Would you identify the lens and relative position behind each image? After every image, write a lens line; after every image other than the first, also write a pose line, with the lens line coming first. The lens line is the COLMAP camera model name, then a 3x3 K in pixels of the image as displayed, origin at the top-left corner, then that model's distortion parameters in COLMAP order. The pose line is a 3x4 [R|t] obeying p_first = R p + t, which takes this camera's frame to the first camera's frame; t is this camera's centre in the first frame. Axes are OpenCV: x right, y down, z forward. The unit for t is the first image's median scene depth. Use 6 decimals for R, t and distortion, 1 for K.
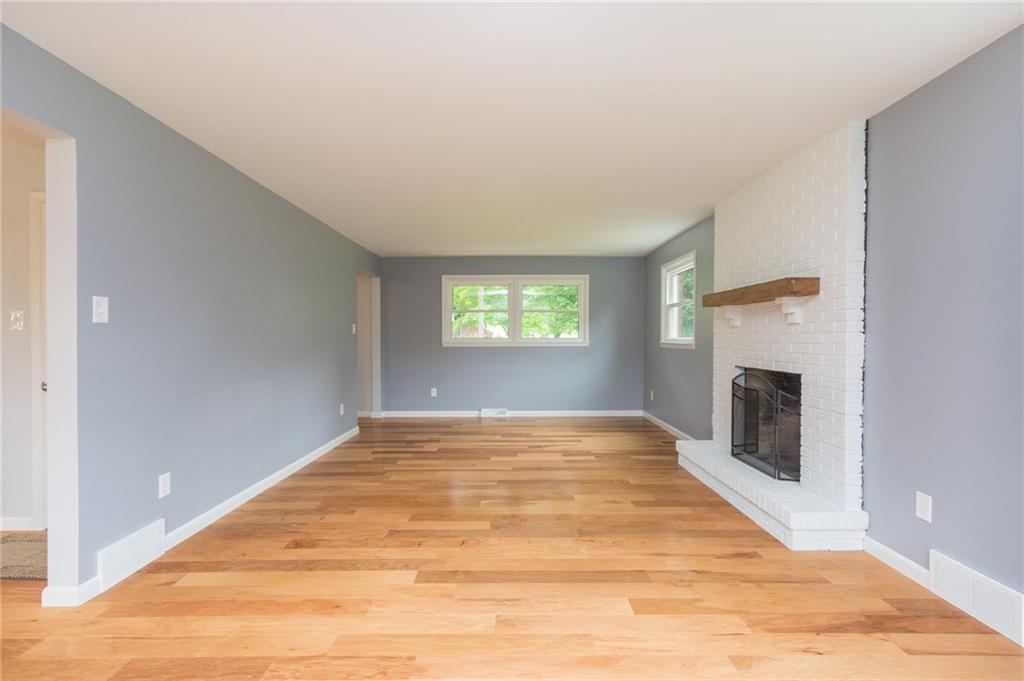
lens RADIAL K [[466.0, 0, 512.6], [0, 466.0, 345.6], [0, 0, 1]] dist [0.002666, 0.000027]
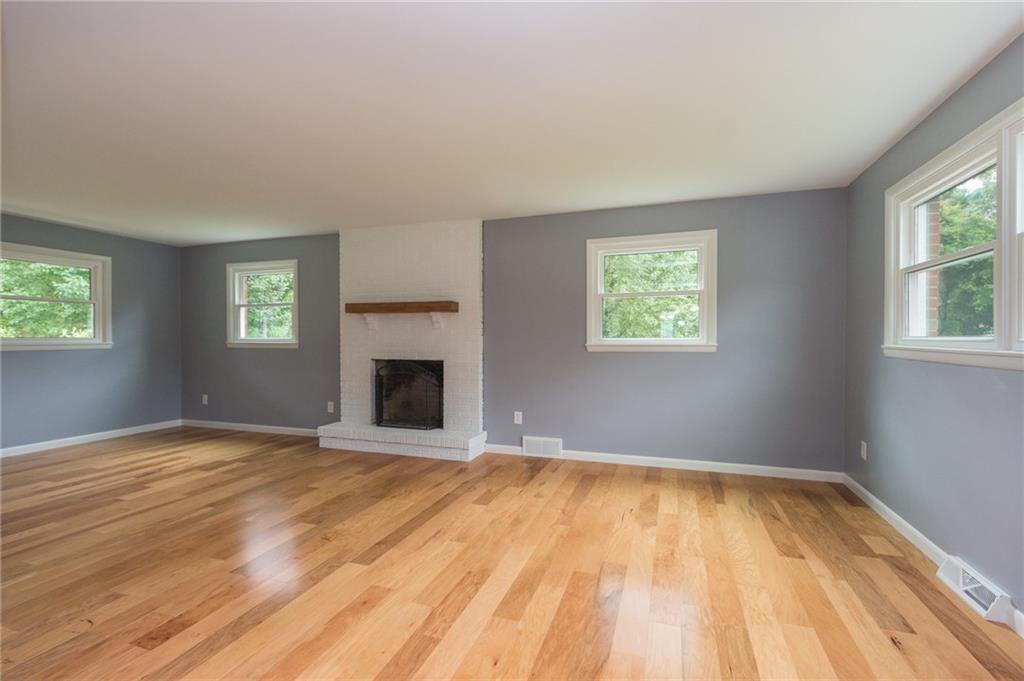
lens RADIAL K [[466.0, 0, 511.8], [0, 466.0, 348.0], [0, 0, 1]] dist [0.002666, 0.000027]
pose [[0.328335, -0.019943, 0.944351, -0.919945], [0.015759, 0.999754, 0.015634, -0.002940], [-0.944430, 0.009749, 0.328569, 0.273269]]
